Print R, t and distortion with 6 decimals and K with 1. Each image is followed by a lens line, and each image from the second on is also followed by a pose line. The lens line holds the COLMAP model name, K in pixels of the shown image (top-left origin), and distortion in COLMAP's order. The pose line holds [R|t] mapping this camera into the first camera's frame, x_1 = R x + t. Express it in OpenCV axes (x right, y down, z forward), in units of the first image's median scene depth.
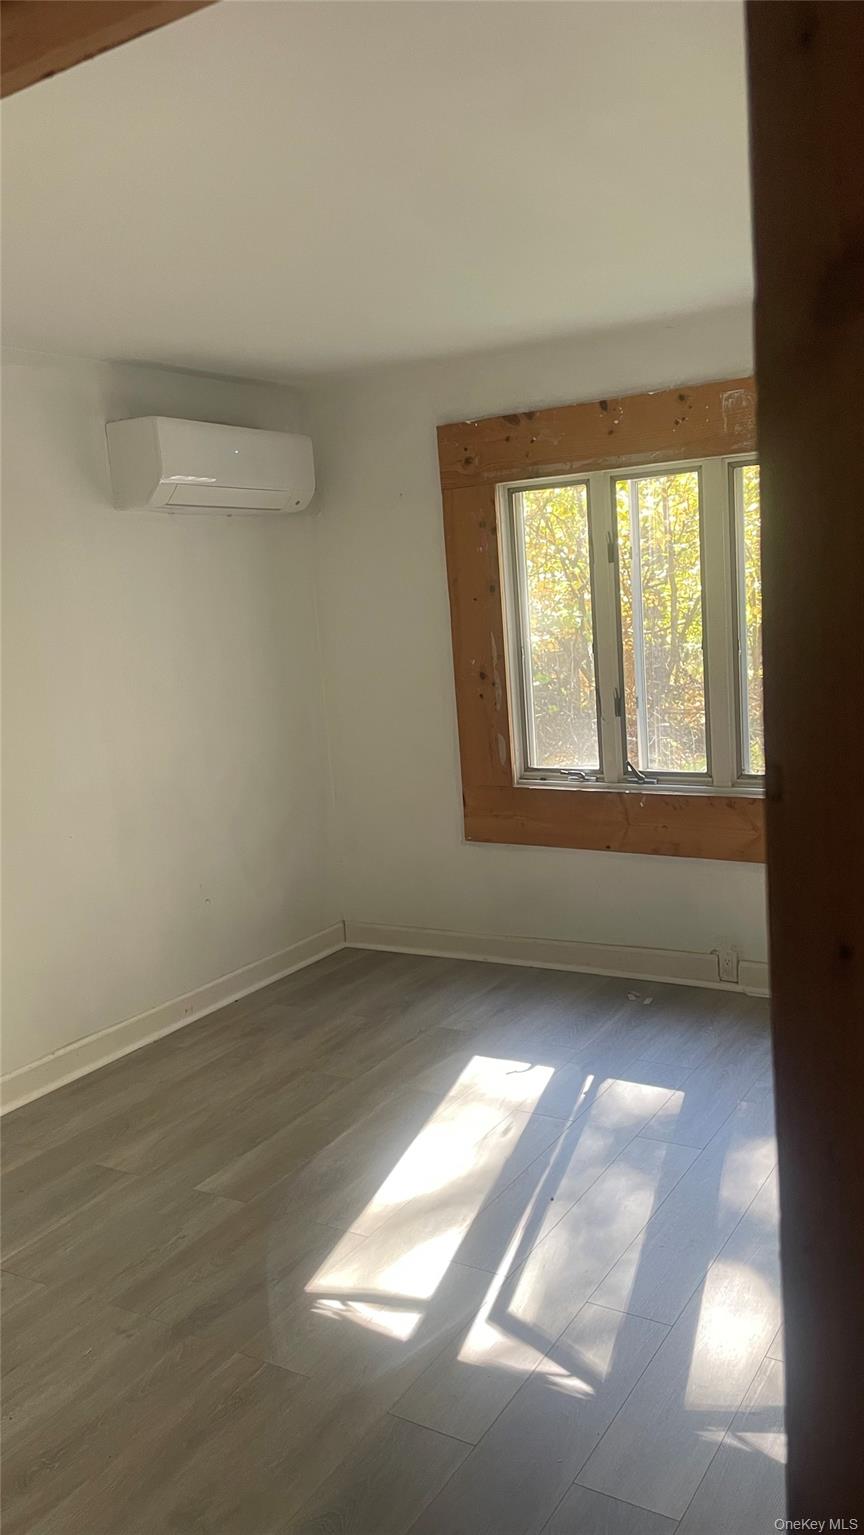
lens RADIAL K [[1180.7, 0, 432.0], [0, 1180.7, 767.5], [0, 0, 1]] dist [0.098072, -0.126968]
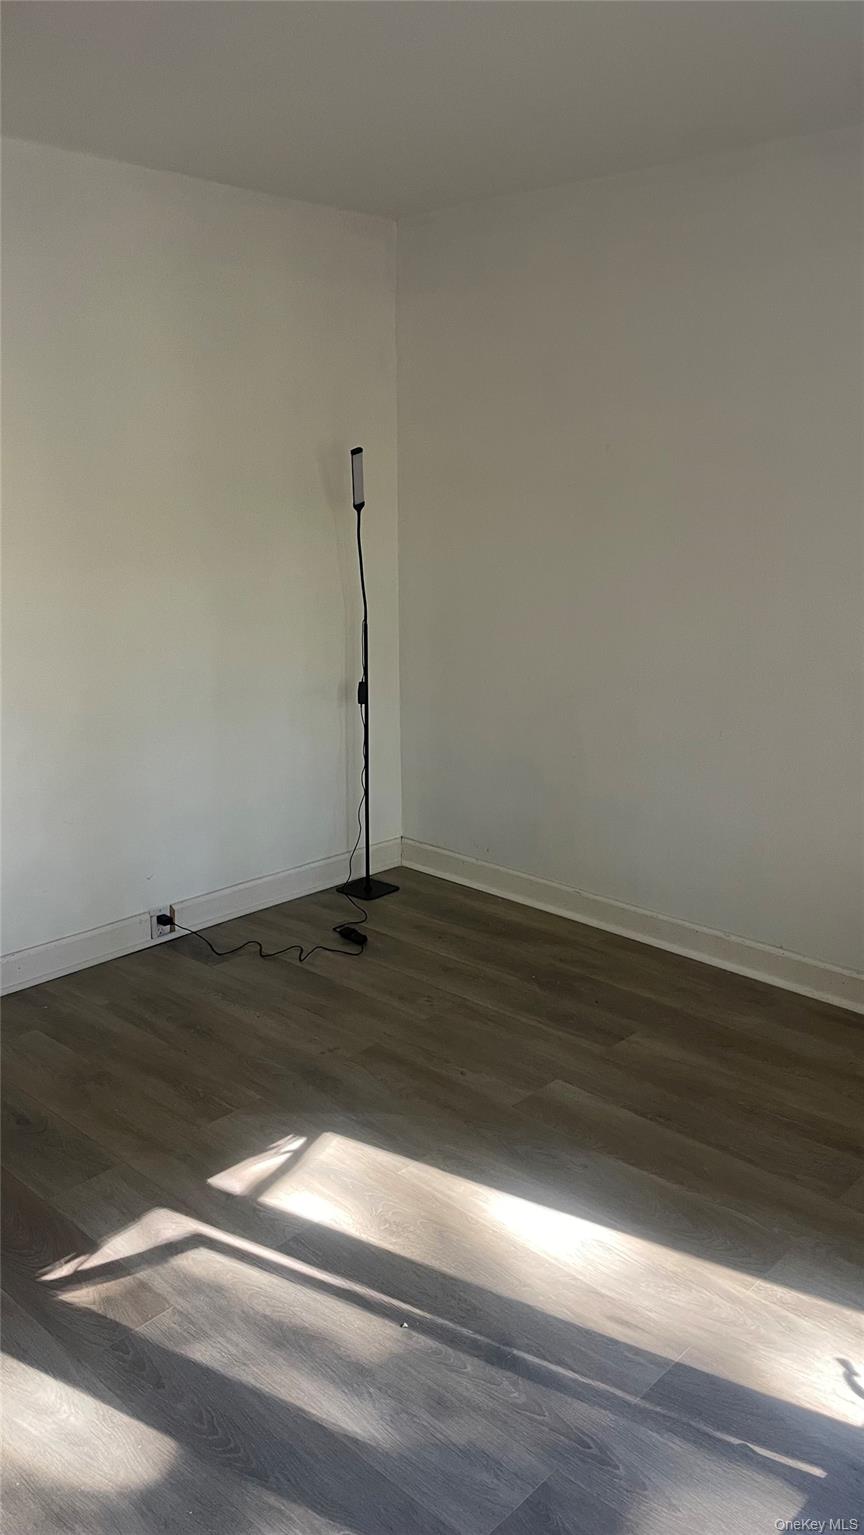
lens RADIAL K [[1180.7, 0, 432.0], [0, 1180.7, 767.5], [0, 0, 1]] dist [0.098072, -0.126968]
pose [[-0.197940, 0.312240, -0.929153, 0.703514], [-0.128461, 0.931470, 0.340385, -0.214186], [0.971760, 0.186736, -0.144264, 1.118332]]
